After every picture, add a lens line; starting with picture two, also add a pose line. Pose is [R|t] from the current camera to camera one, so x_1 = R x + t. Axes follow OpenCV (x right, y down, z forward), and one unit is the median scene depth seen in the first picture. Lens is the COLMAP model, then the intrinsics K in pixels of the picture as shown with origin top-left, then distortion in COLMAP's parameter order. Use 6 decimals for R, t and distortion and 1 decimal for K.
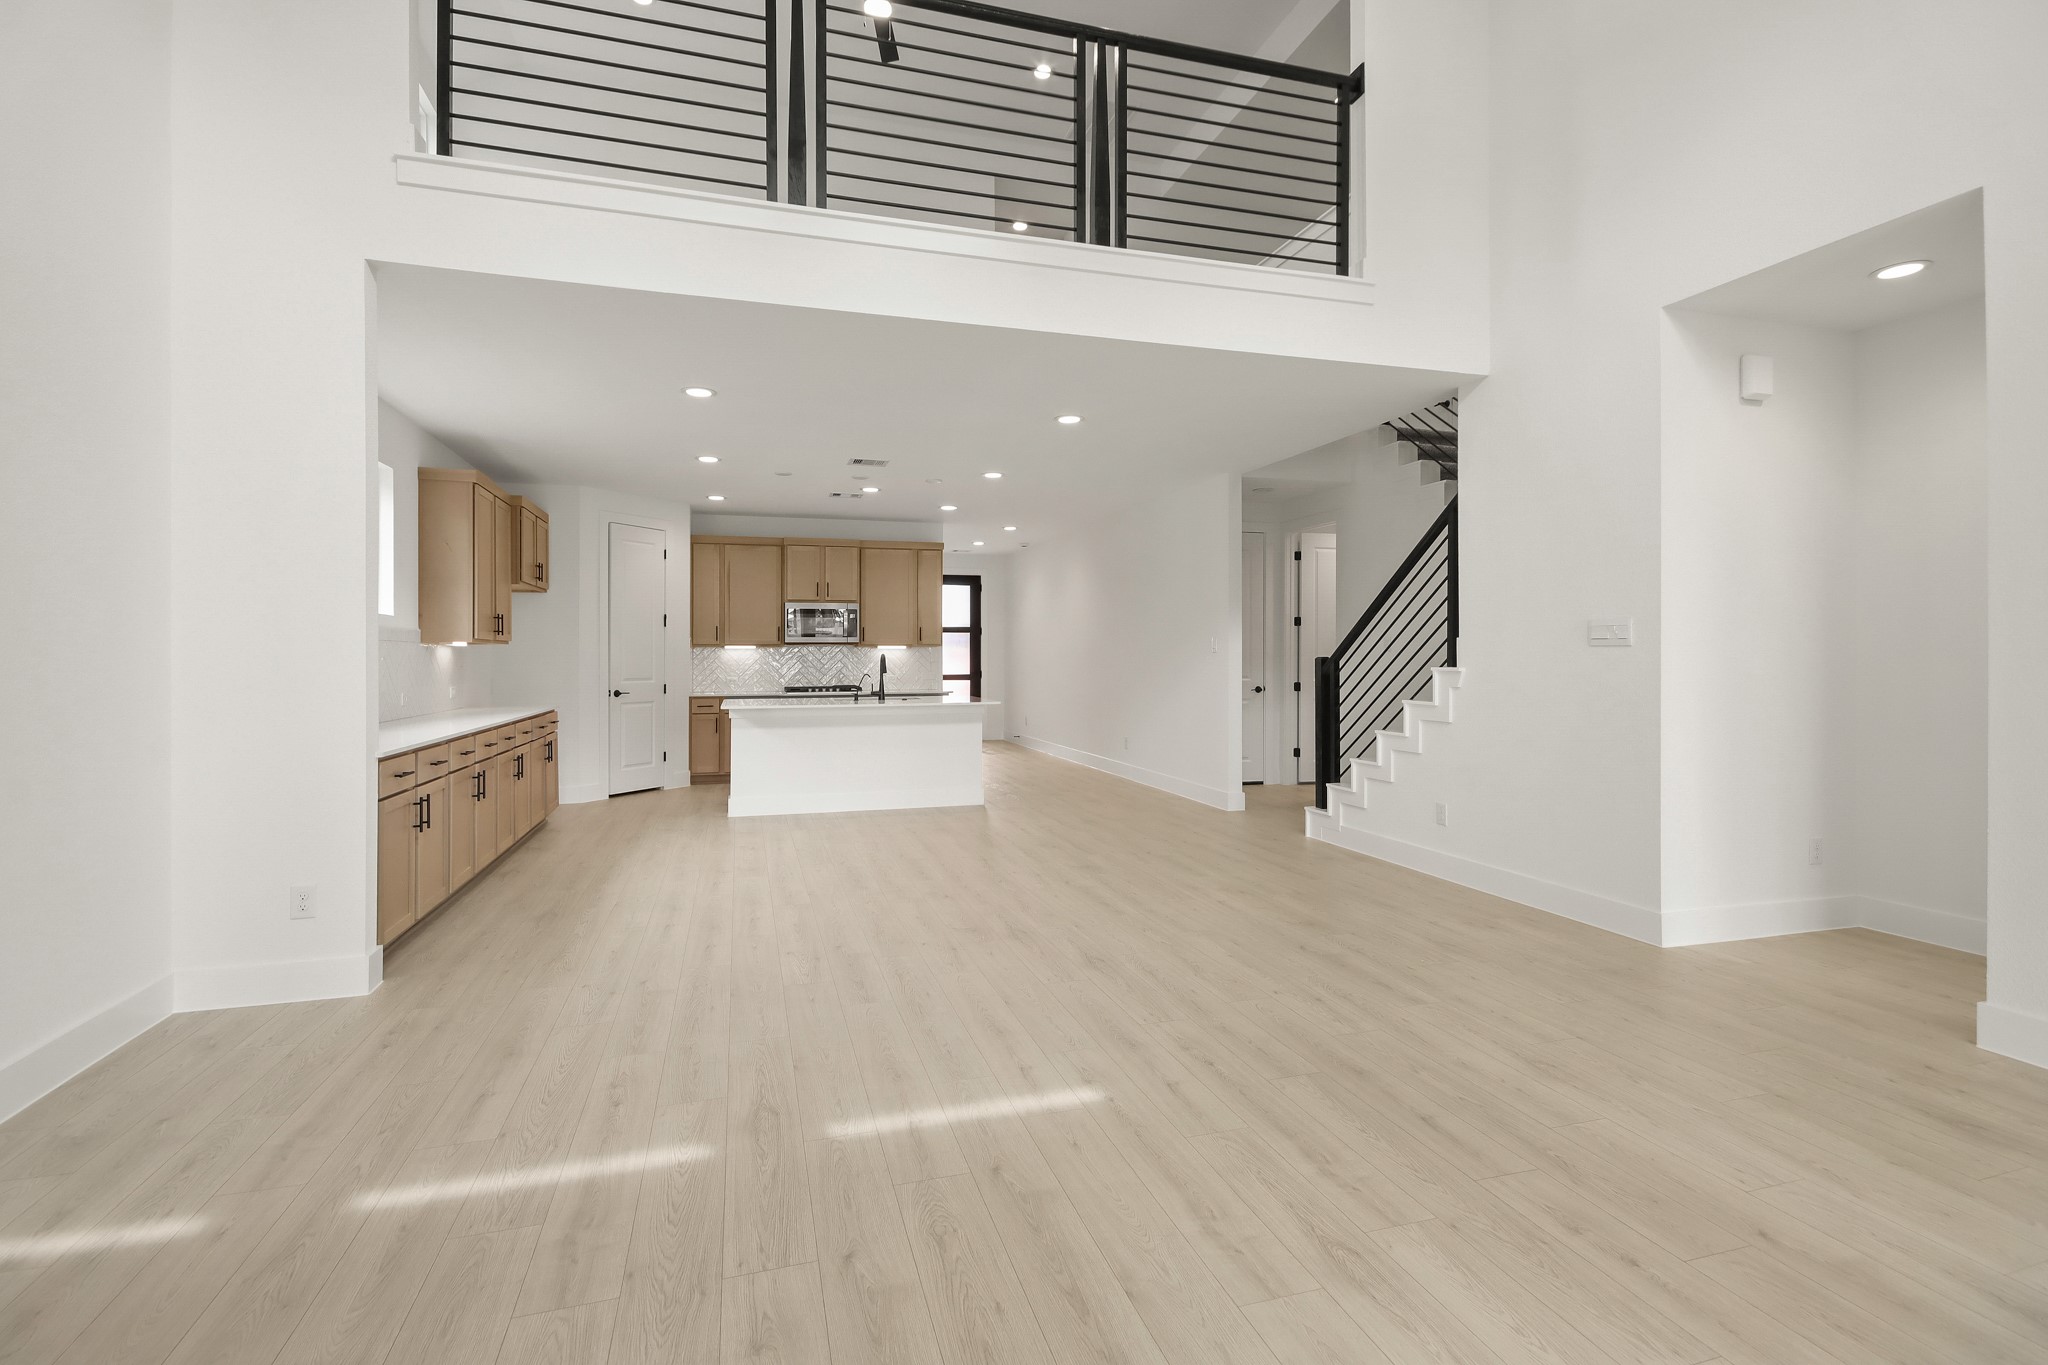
lens RADIAL K [[949.3, 0, 1022.0], [0, 949.3, 671.8], [0, 0, 1]] dist [-0.001531, -0.000065]
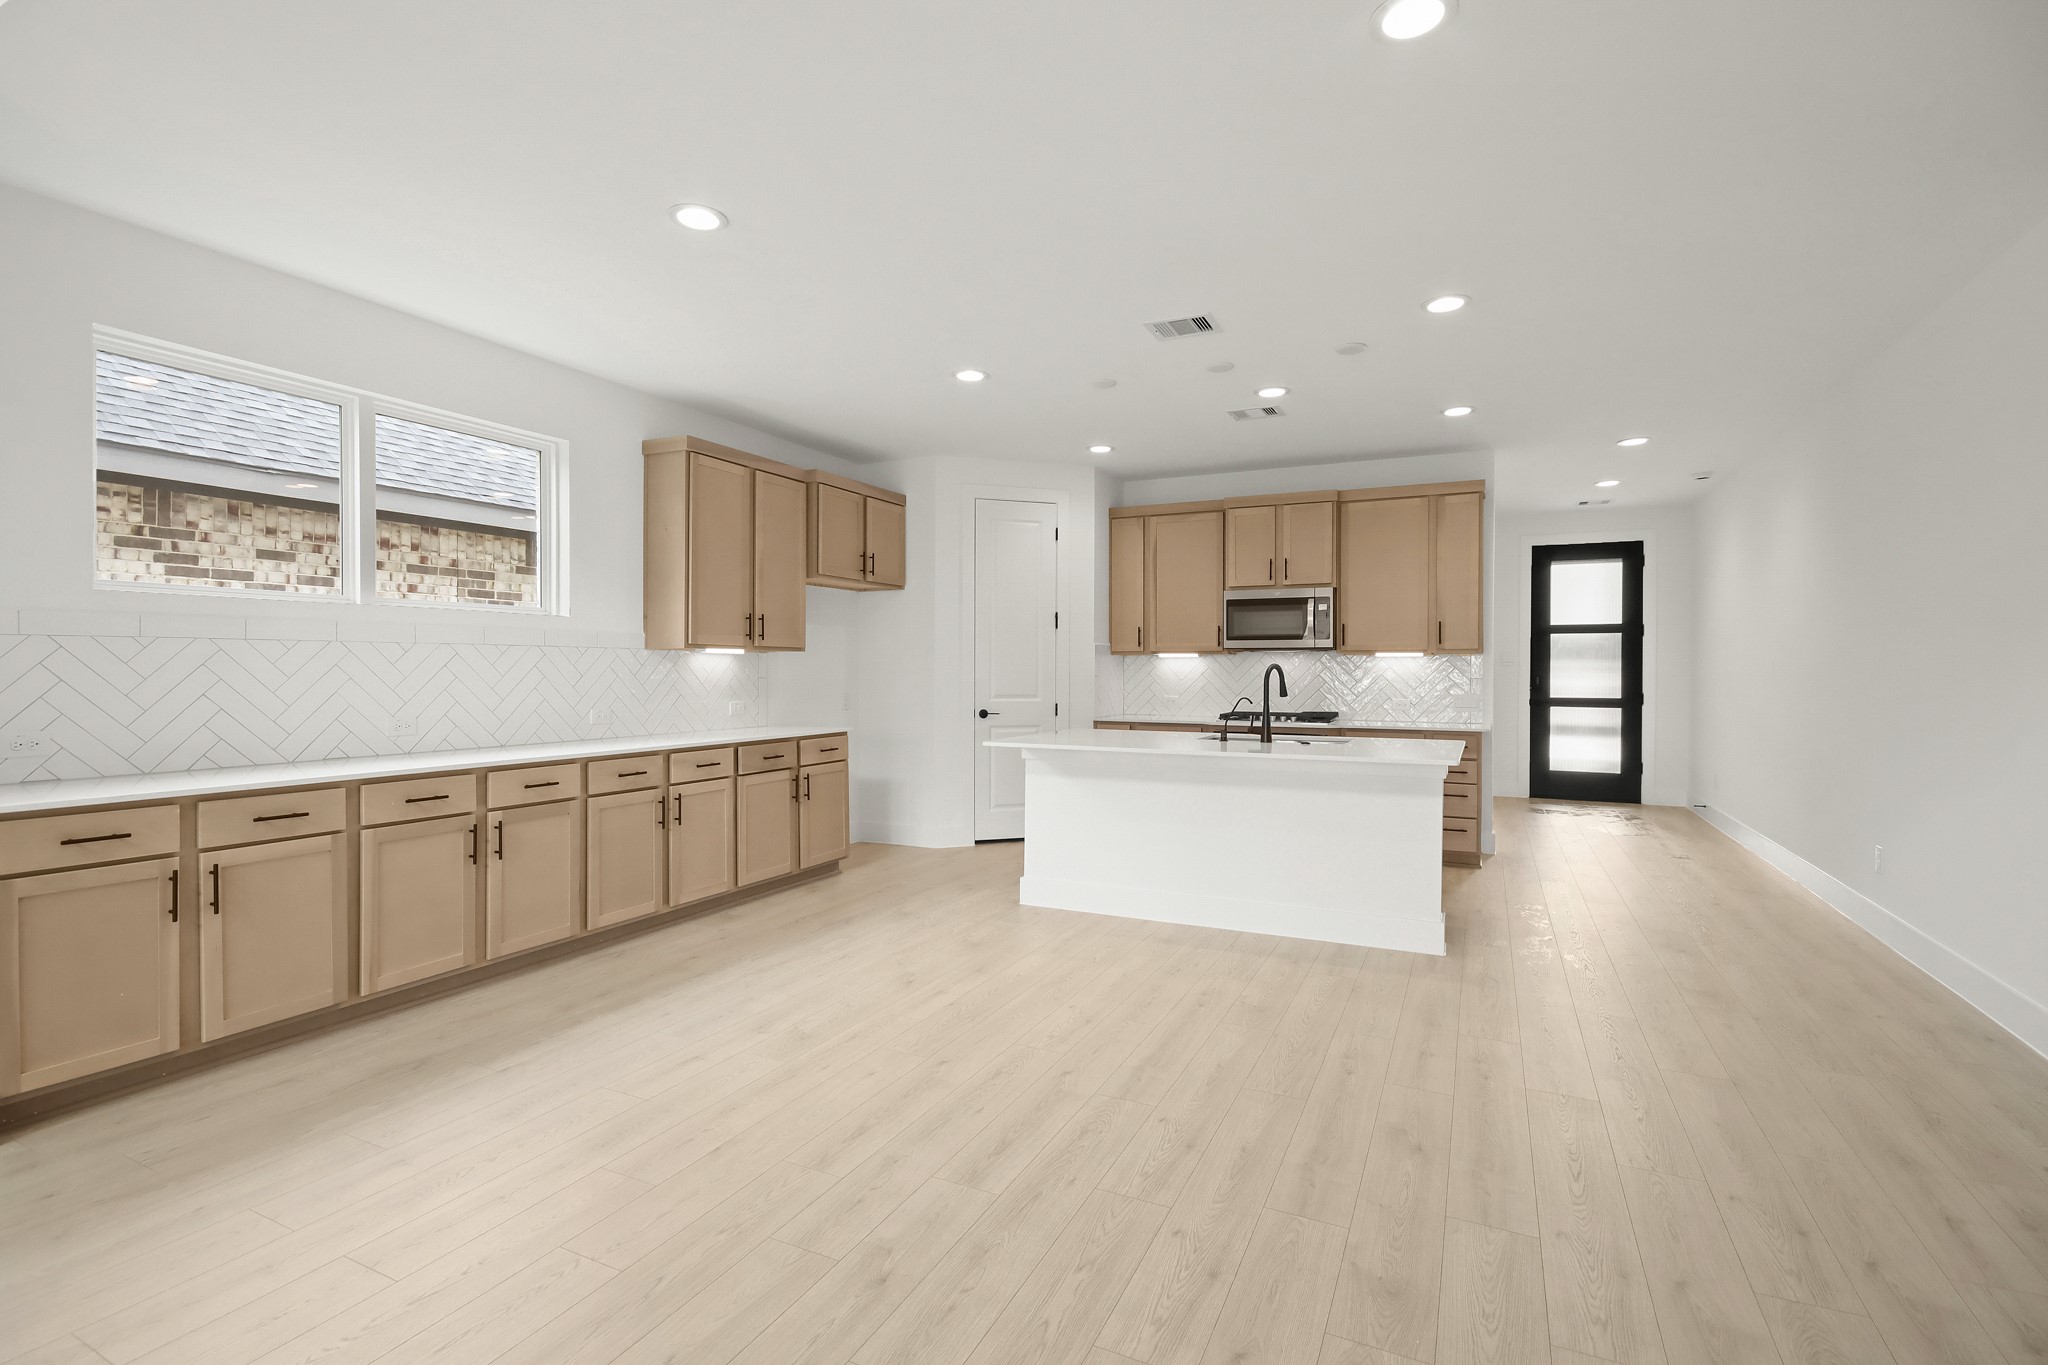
lens RADIAL K [[949.3, 0, 1022.0], [0, 949.3, 671.8], [0, 0, 1]] dist [-0.001531, -0.000065]
pose [[0.734489, 0.006282, -0.678592, 0.117619], [-0.016153, 0.999836, -0.008228, -0.005478], [0.678429, 0.017004, 0.734469, 0.391528]]
